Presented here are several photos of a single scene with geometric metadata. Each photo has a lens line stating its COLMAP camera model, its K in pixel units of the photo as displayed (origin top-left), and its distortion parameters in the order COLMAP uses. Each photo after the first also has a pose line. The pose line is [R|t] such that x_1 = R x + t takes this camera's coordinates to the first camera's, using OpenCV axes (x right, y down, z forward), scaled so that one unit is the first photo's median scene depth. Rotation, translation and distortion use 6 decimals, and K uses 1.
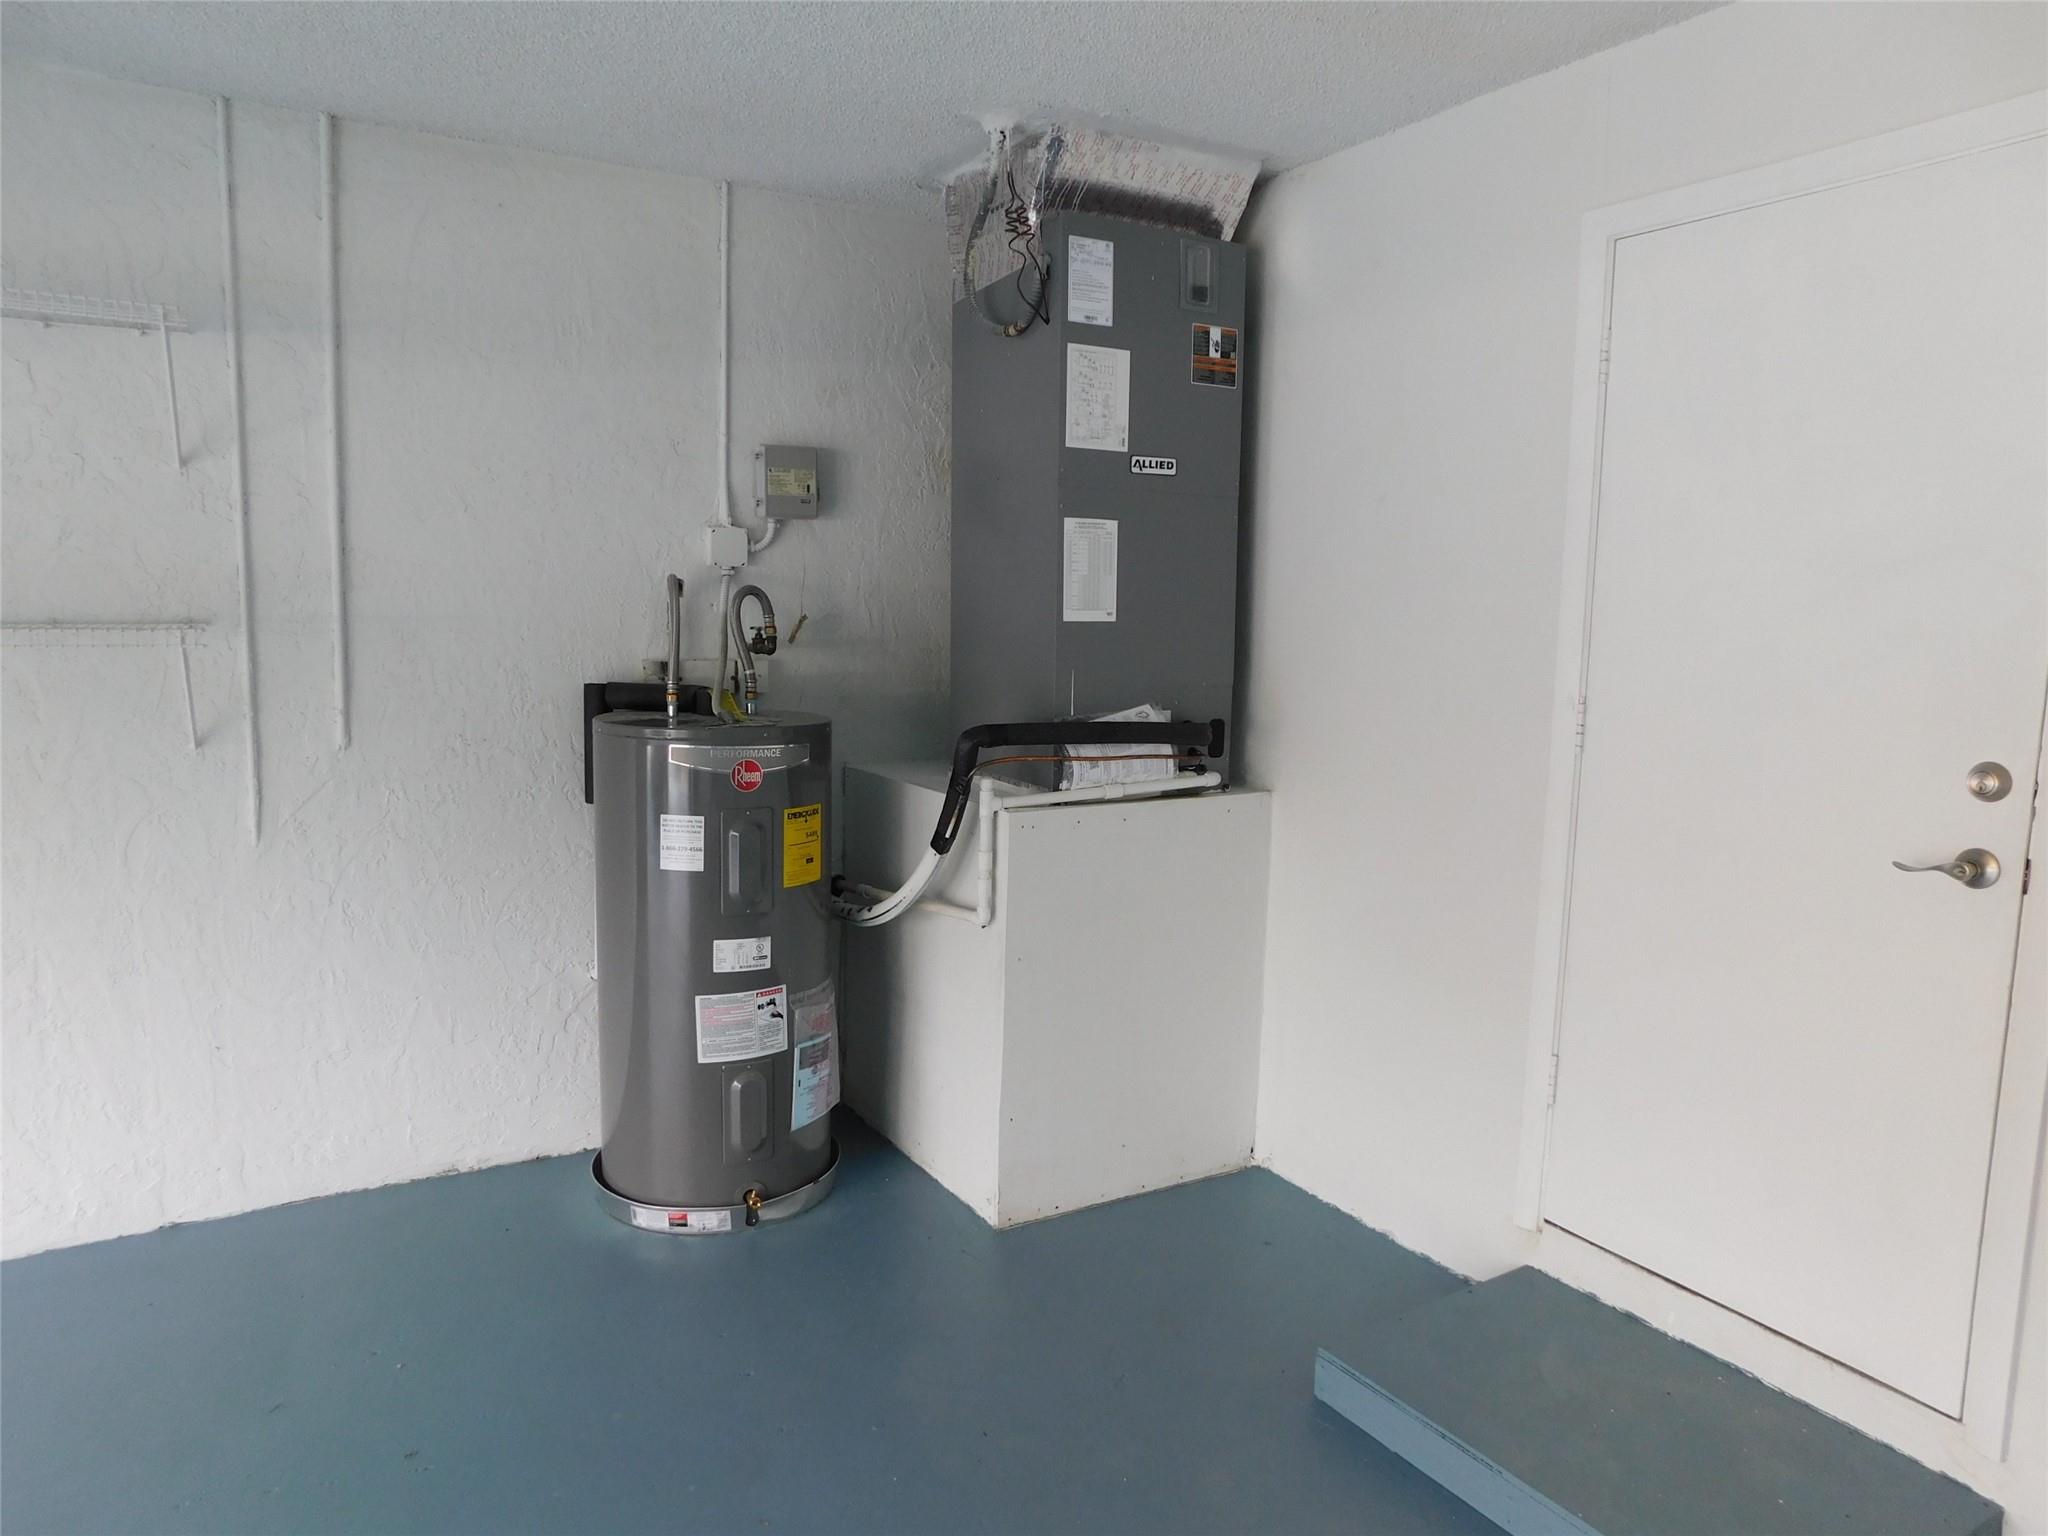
lens RADIAL K [[1346.6, 0, 1030.8], [0, 1346.6, 762.3], [0, 0, 1]] dist [-0.099839, 0.065895]
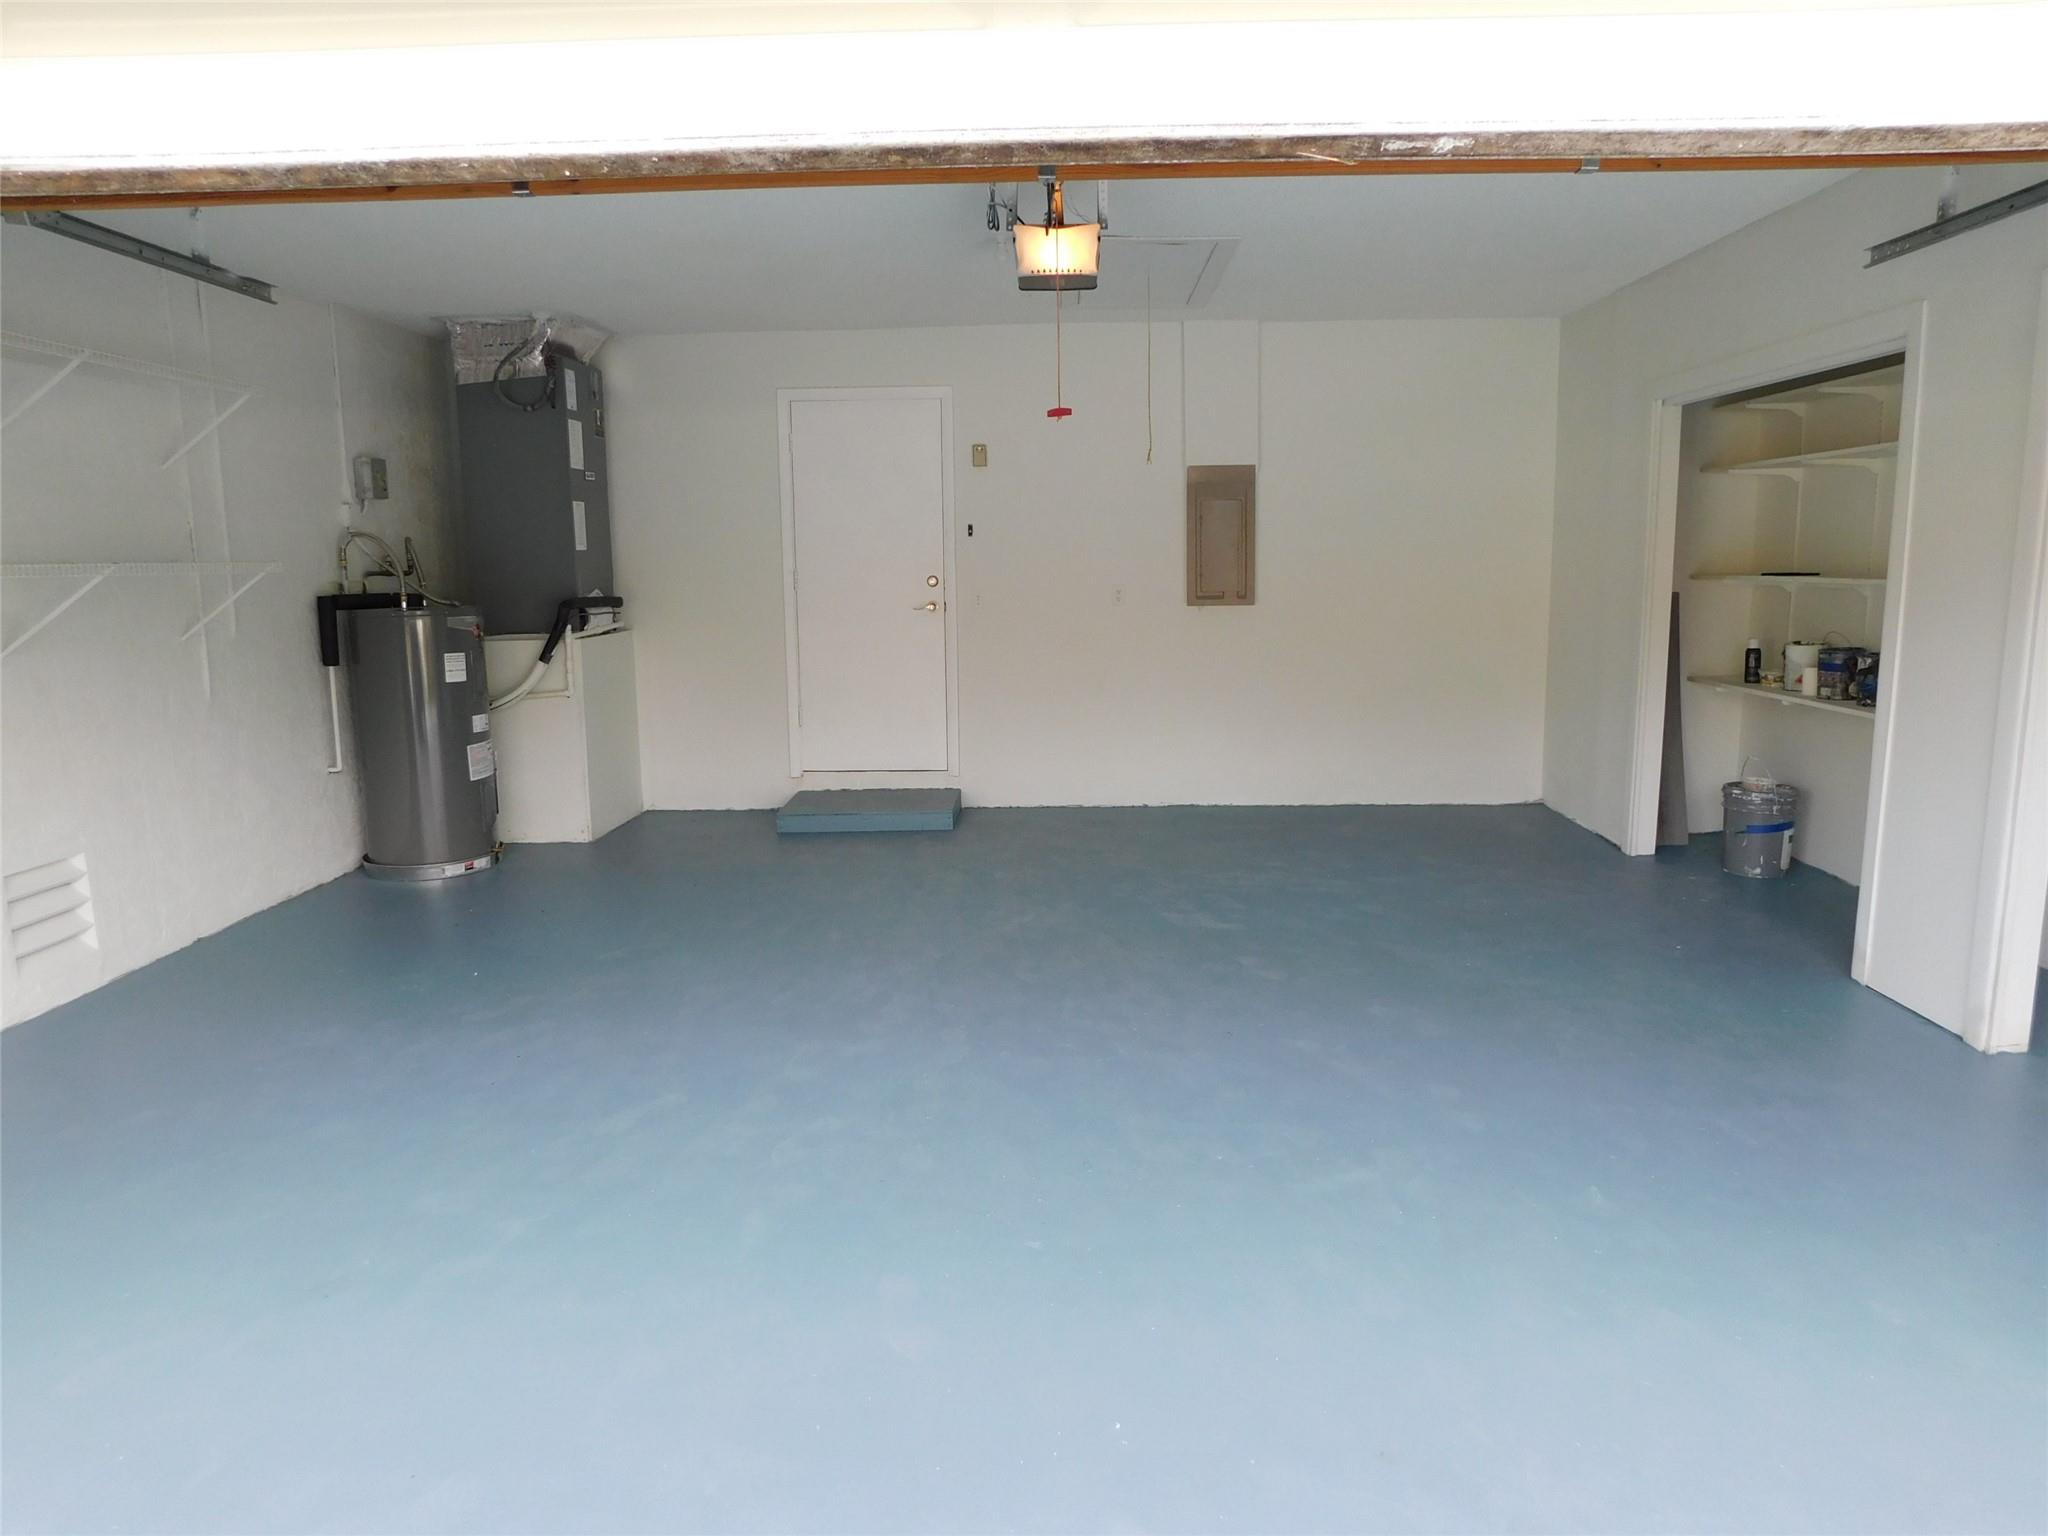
lens RADIAL K [[1346.6, 0, 1030.8], [0, 1346.6, 762.3], [0, 0, 1]] dist [-0.099839, 0.065895]
pose [[0.539050, -0.156388, 0.827628, -1.375047], [0.125760, 0.986541, 0.104506, 0.096390], [-0.832832, 0.047748, 0.551462, -0.737799]]
